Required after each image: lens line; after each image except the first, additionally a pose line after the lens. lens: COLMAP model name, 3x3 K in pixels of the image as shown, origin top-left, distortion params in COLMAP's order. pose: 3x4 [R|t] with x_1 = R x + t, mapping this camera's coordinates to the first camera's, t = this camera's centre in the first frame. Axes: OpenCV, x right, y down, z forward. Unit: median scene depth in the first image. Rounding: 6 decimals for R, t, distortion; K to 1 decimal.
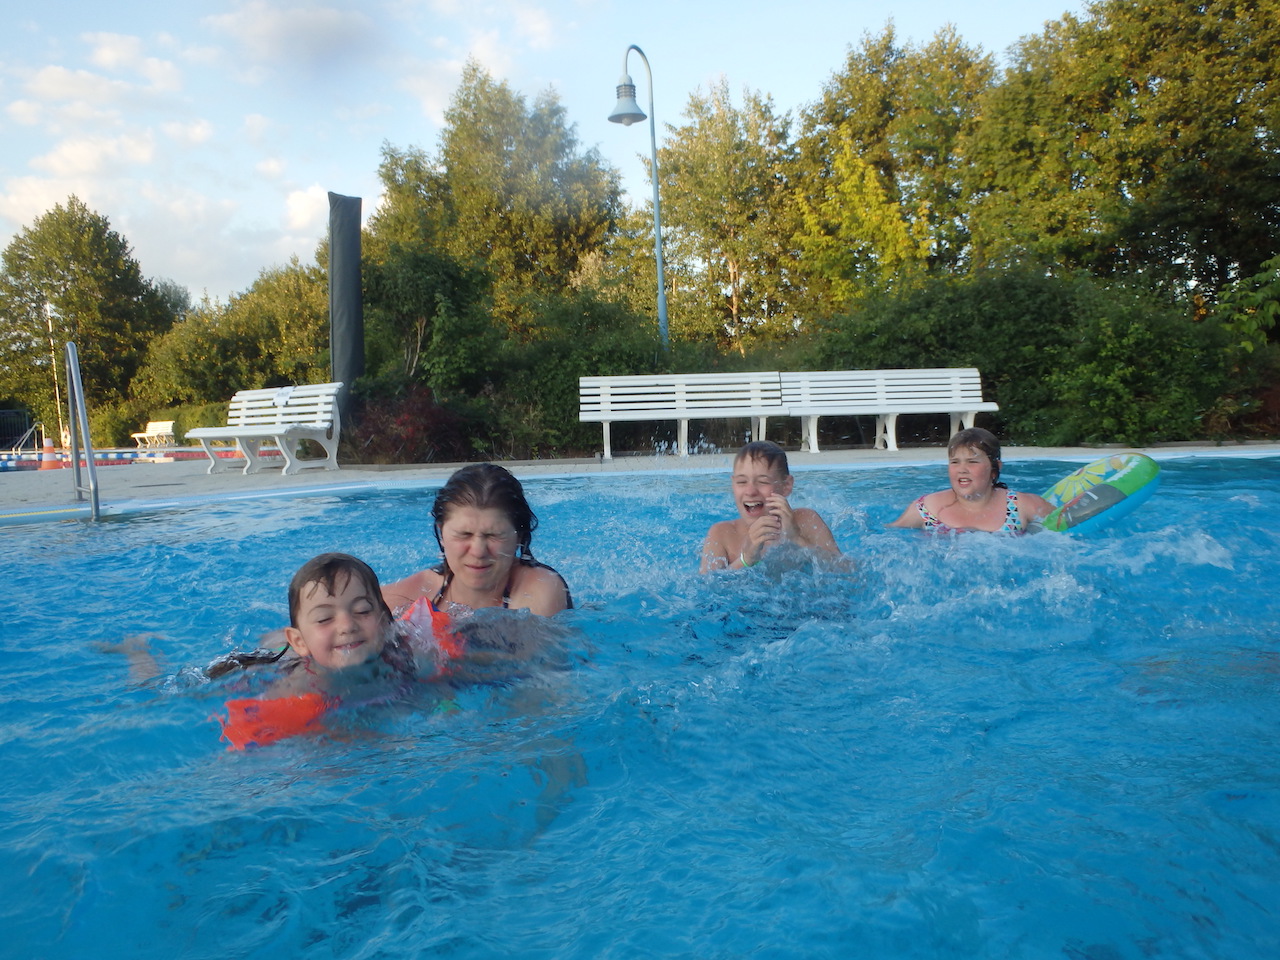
lens RADIAL K [[1033.1, 0, 640.0], [0, 1033.1, 480.0], [0, 0, 1]] dist [-0.008762, 0.000365]
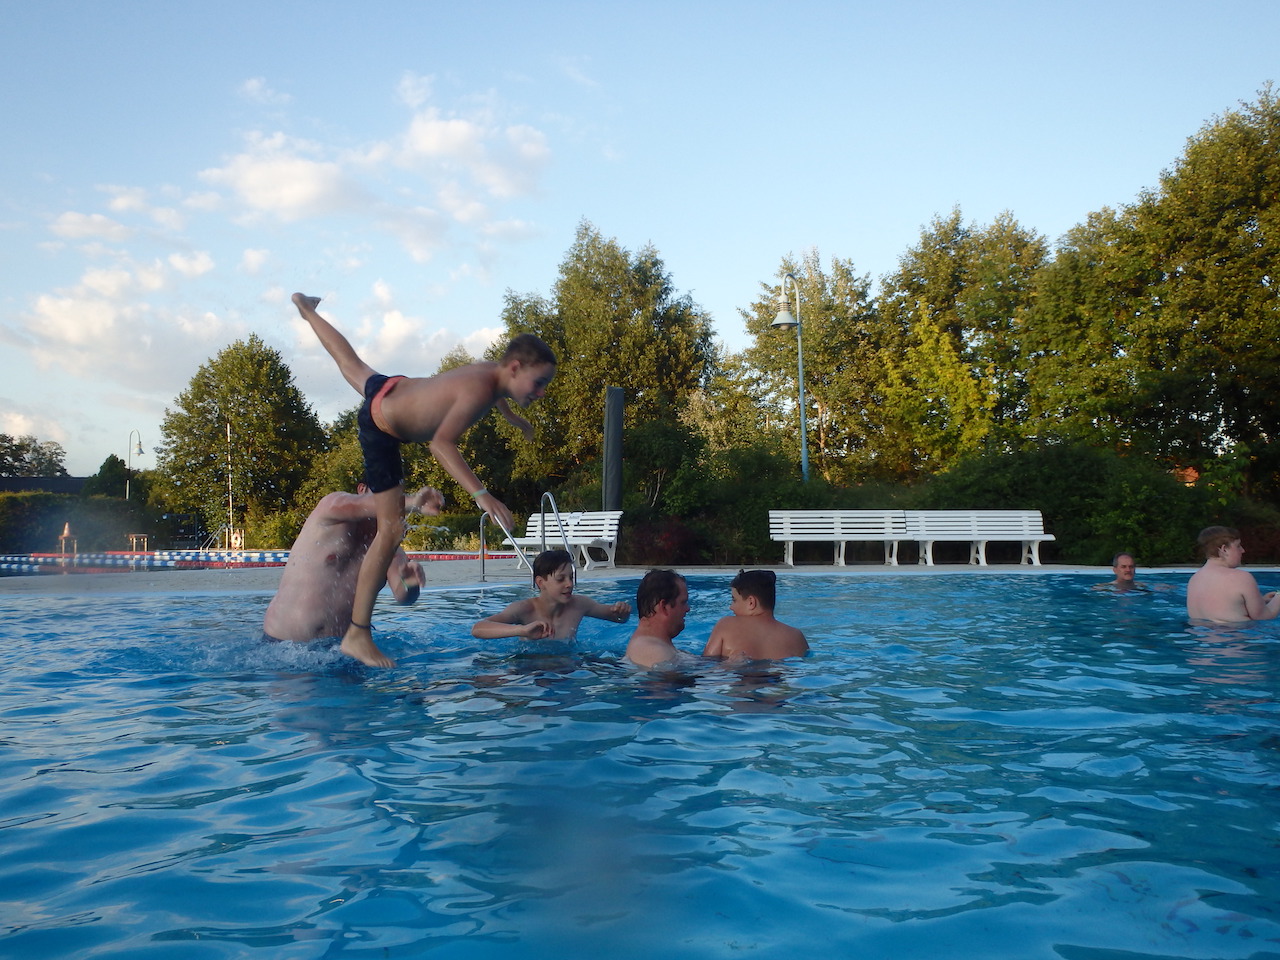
lens RADIAL K [[1027.7, 0, 640.0], [0, 1027.7, 480.0], [0, 0, 1]] dist [-0.034517, 0.017455]
pose [[0.998356, 0.022583, -0.052685, -0.066718], [-0.028281, 0.993524, -0.110047, 0.009737], [0.049859, 0.111356, 0.992529, -0.191976]]
